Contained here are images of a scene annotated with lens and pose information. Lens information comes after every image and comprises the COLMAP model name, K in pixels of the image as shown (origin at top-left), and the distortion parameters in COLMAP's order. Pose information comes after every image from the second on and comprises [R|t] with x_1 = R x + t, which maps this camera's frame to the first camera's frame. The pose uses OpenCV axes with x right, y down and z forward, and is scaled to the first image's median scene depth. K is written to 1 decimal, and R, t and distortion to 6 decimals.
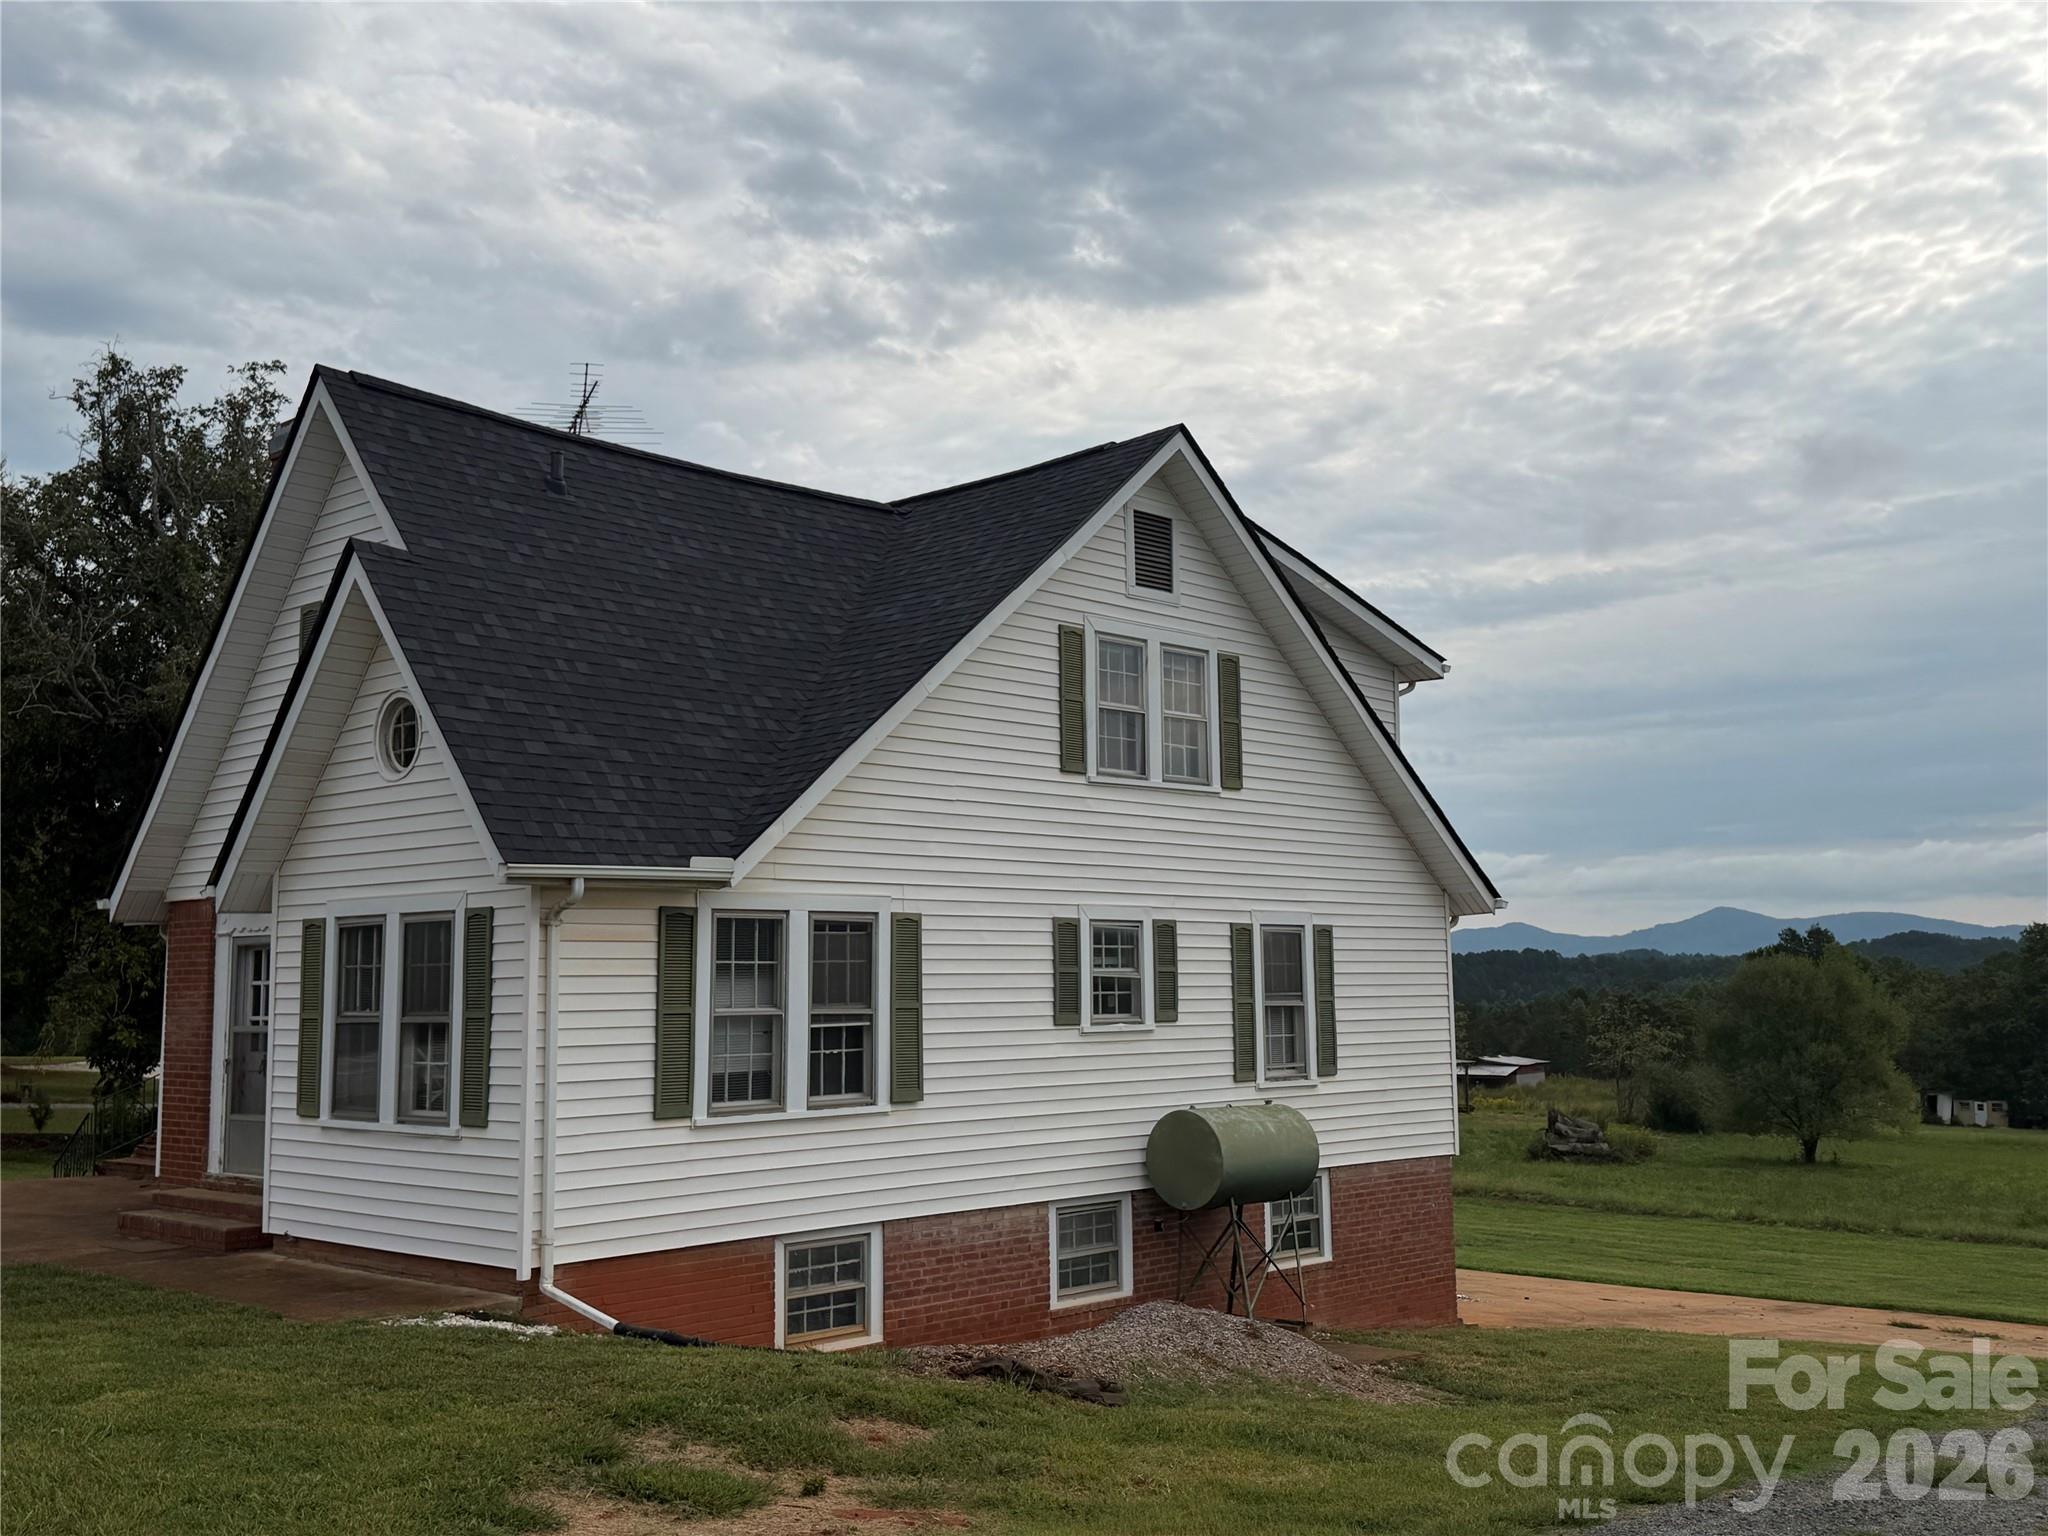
lens RADIAL K [[2047.1, 0, 1024.0], [0, 2047.1, 768.0], [0, 0, 1]] dist [0.055101, 0.002538]
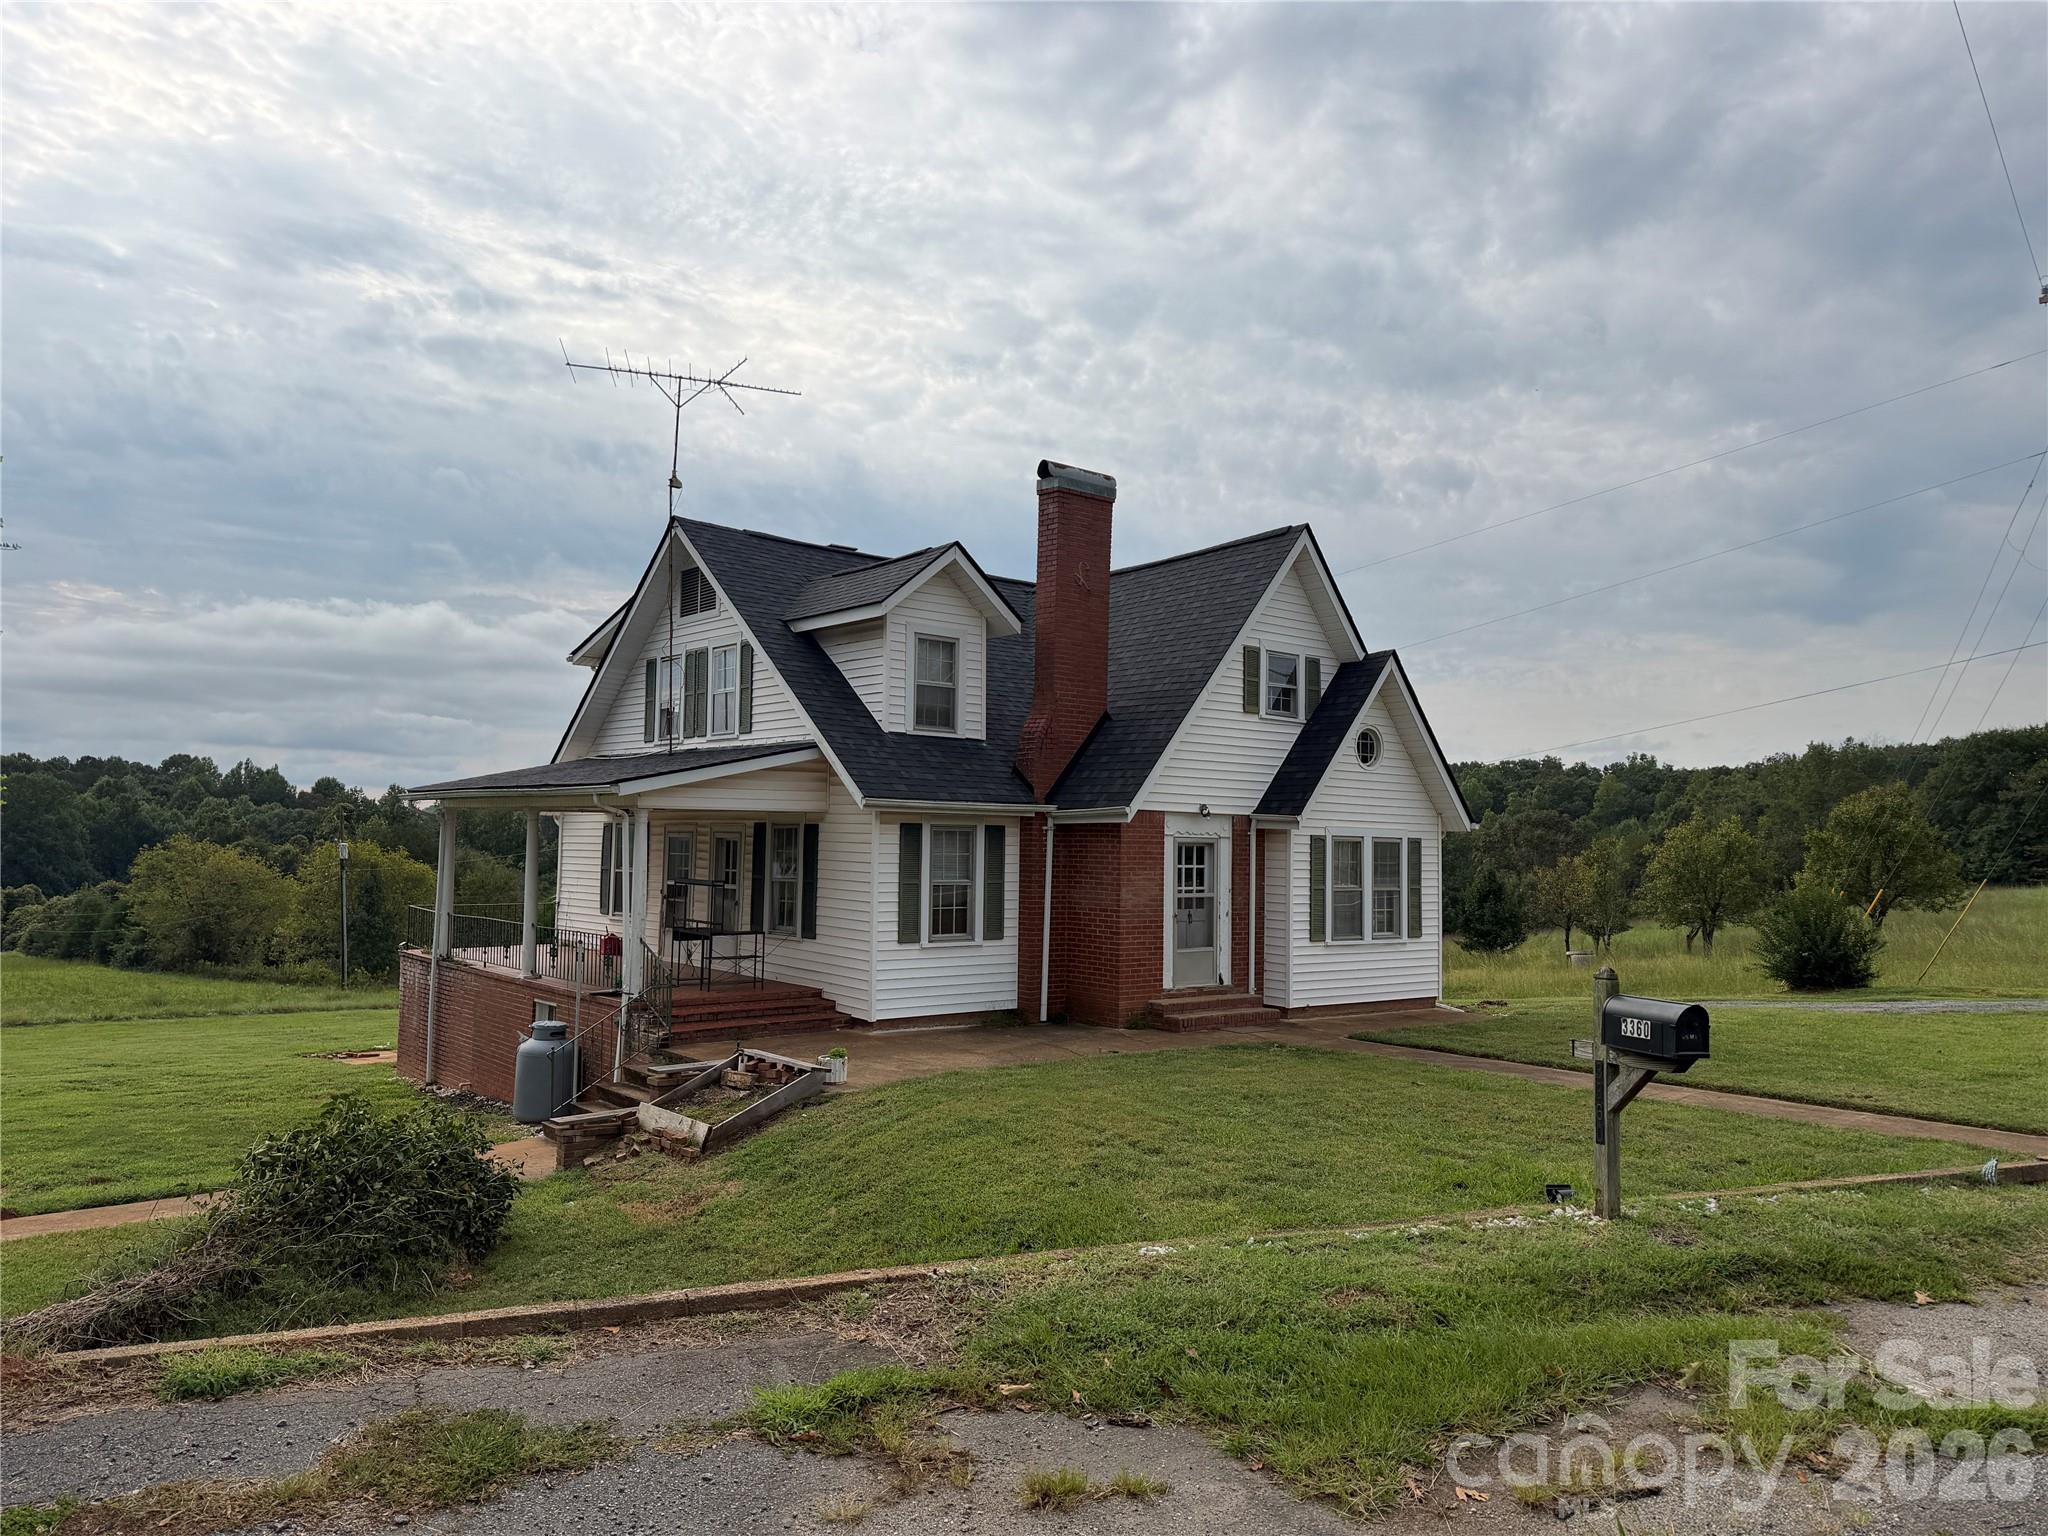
lens RADIAL K [[1406.1, 0, 1020.8], [0, 1406.1, 781.8], [0, 0, 1]] dist [0.136847, -0.188977]
pose [[0.126995, 0.055005, 0.990377, -1.626814], [-0.126753, 0.991175, -0.038796, 0.107746], [-0.983771, -0.120606, 0.132846, 1.091448]]
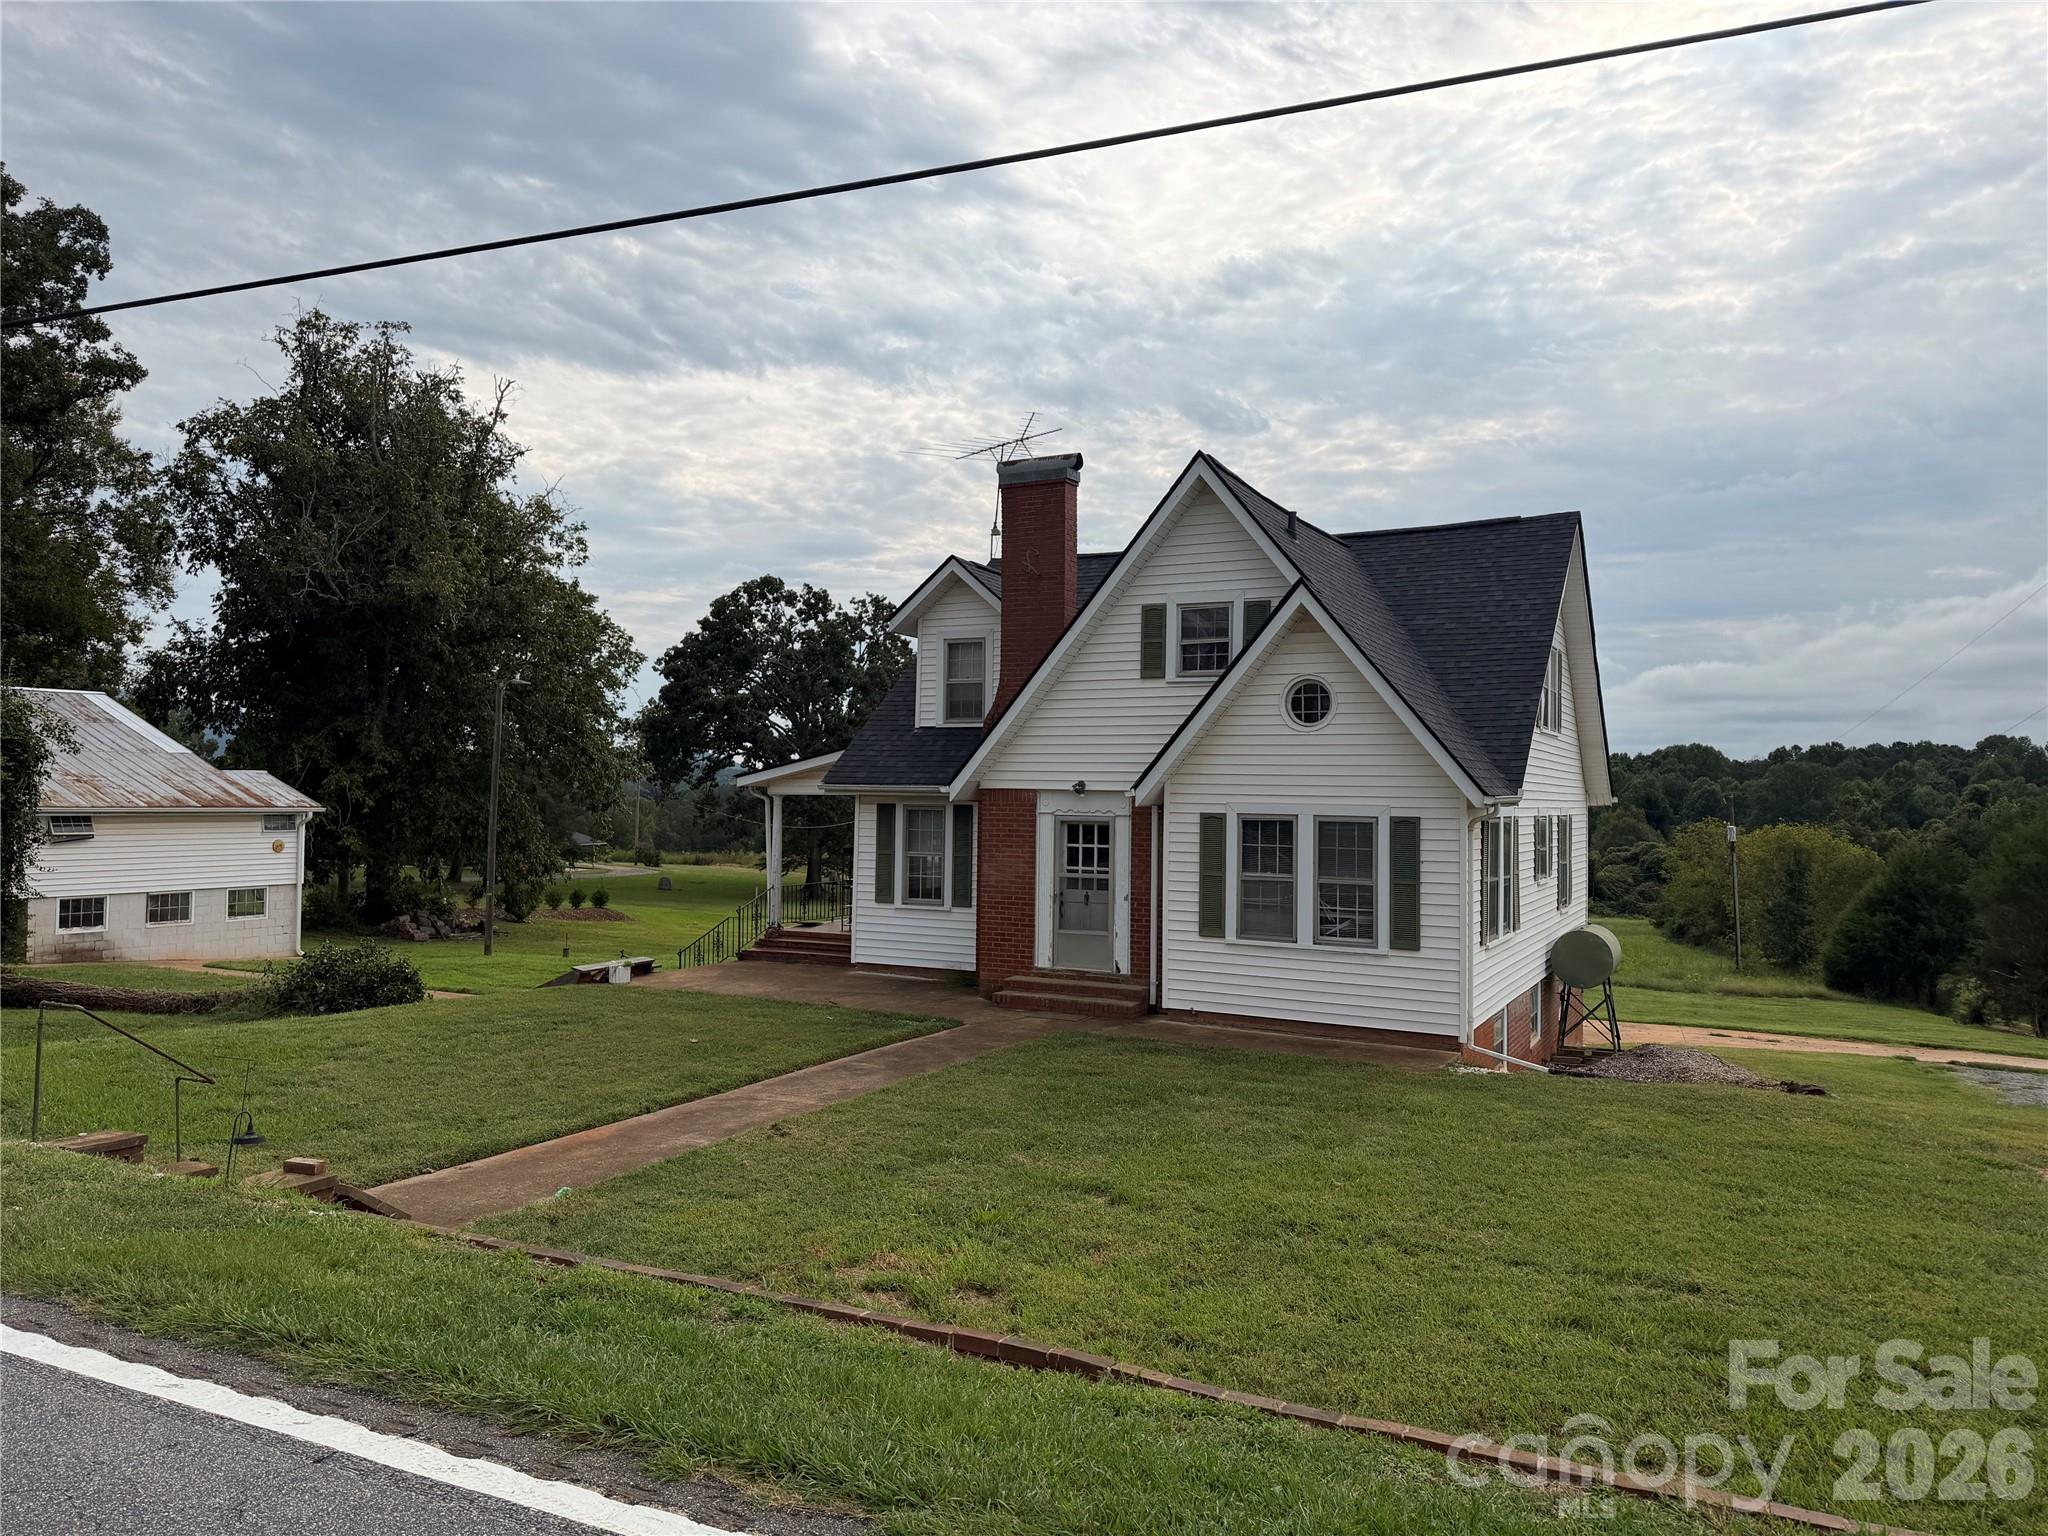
lens RADIAL K [[1426.0, 0, 1008.3], [0, 1426.0, 763.2], [0, 0, 1]] dist [0.084877, -0.001835]
pose [[0.964557, 0.029598, 0.262208, -0.777444], [-0.051718, 0.995622, 0.077863, -0.041642], [-0.258755, -0.088664, 0.961865, -0.008729]]
